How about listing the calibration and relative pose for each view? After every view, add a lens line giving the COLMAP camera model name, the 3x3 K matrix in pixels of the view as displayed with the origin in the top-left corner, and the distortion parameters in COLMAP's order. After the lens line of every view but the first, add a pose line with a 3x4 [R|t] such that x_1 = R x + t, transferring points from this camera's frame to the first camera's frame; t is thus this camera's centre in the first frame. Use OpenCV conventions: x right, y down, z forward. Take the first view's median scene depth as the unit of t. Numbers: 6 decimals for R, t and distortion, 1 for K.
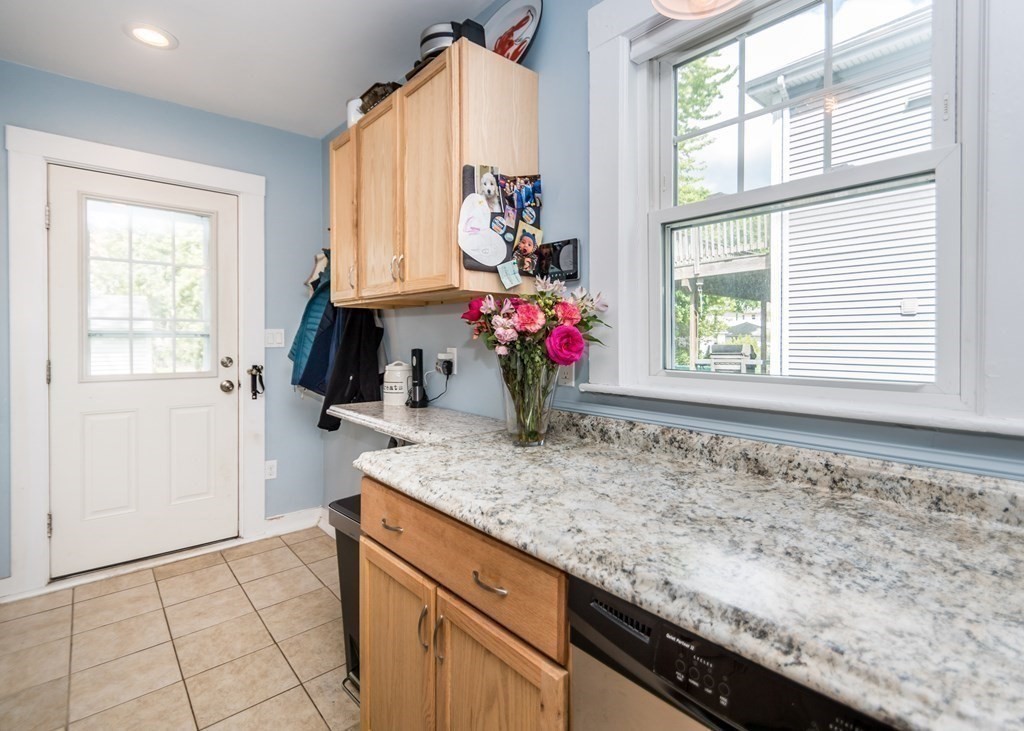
lens RADIAL K [[493.2, 0, 538.1], [0, 493.2, 344.0], [0, 0, 1]] dist [-0.000565, -0.000809]
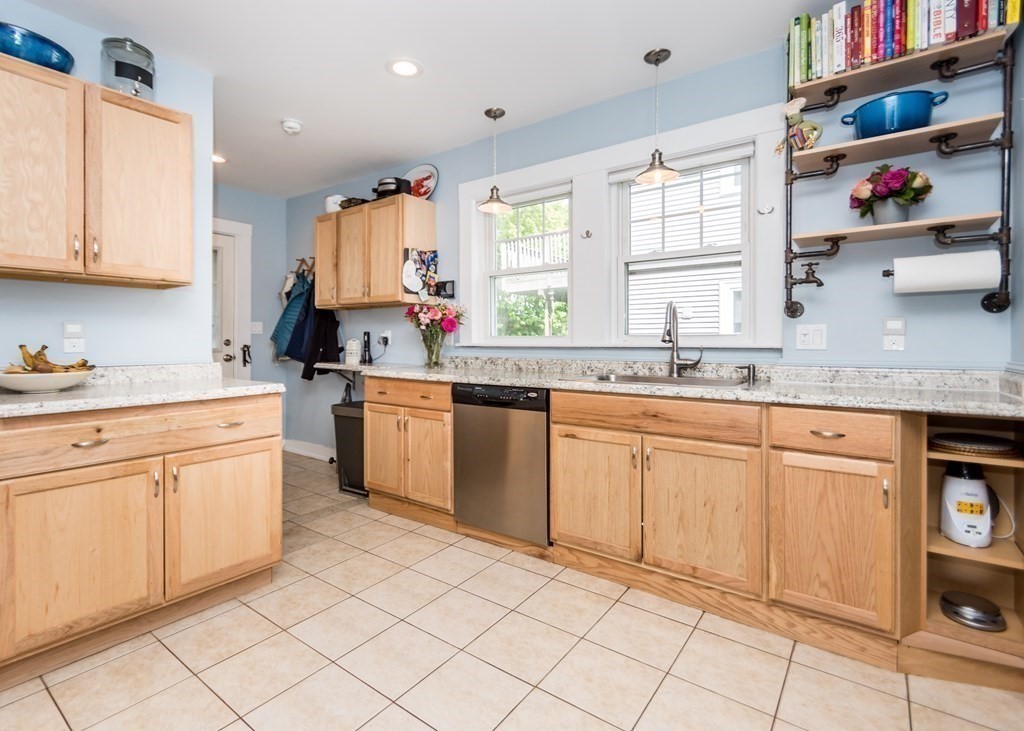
lens RADIAL K [[493.2, 0, 538.1], [0, 493.2, 344.0], [0, 0, 1]] dist [-0.000565, -0.000809]
pose [[0.969845, -0.003586, 0.243698, -0.097913], [0.005452, 0.999961, -0.006985, 0.097216], [-0.243663, 0.008103, 0.969826, -1.266046]]
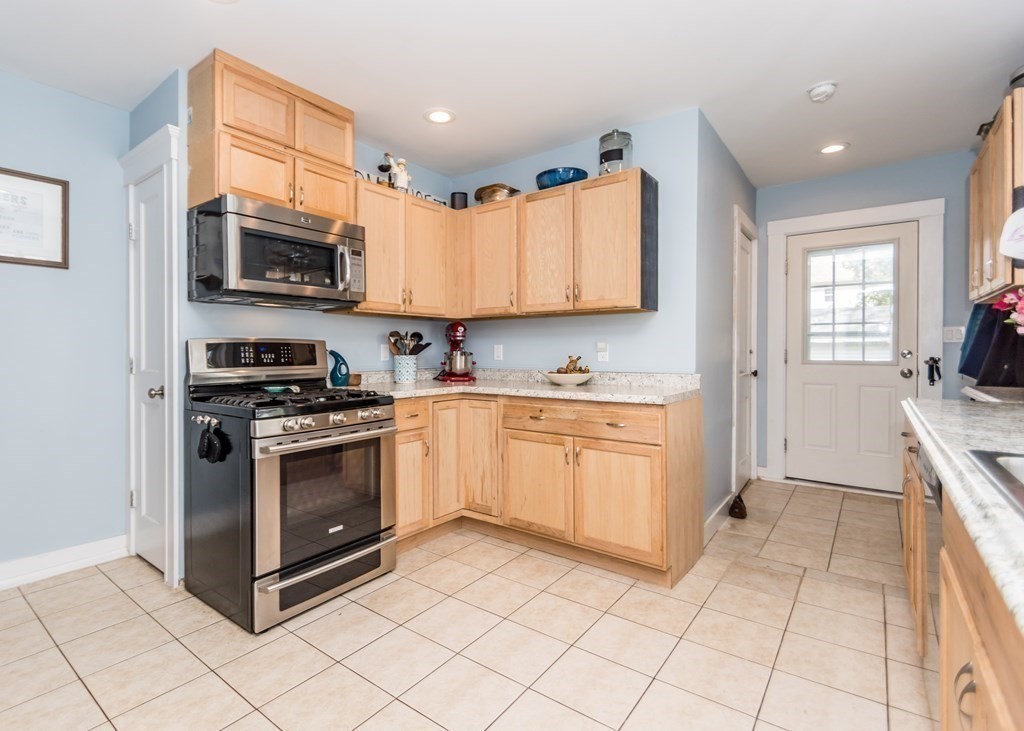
lens RADIAL K [[520.5, 0, 437.9], [0, 520.5, 353.5], [0, 0, 1]] dist [-0.000548, -0.000265]
pose [[0.113444, 0.006500, -0.993523, 0.938112], [-0.011629, 0.999919, 0.005214, 0.070707], [0.993476, 0.010962, 0.113511, -0.582852]]
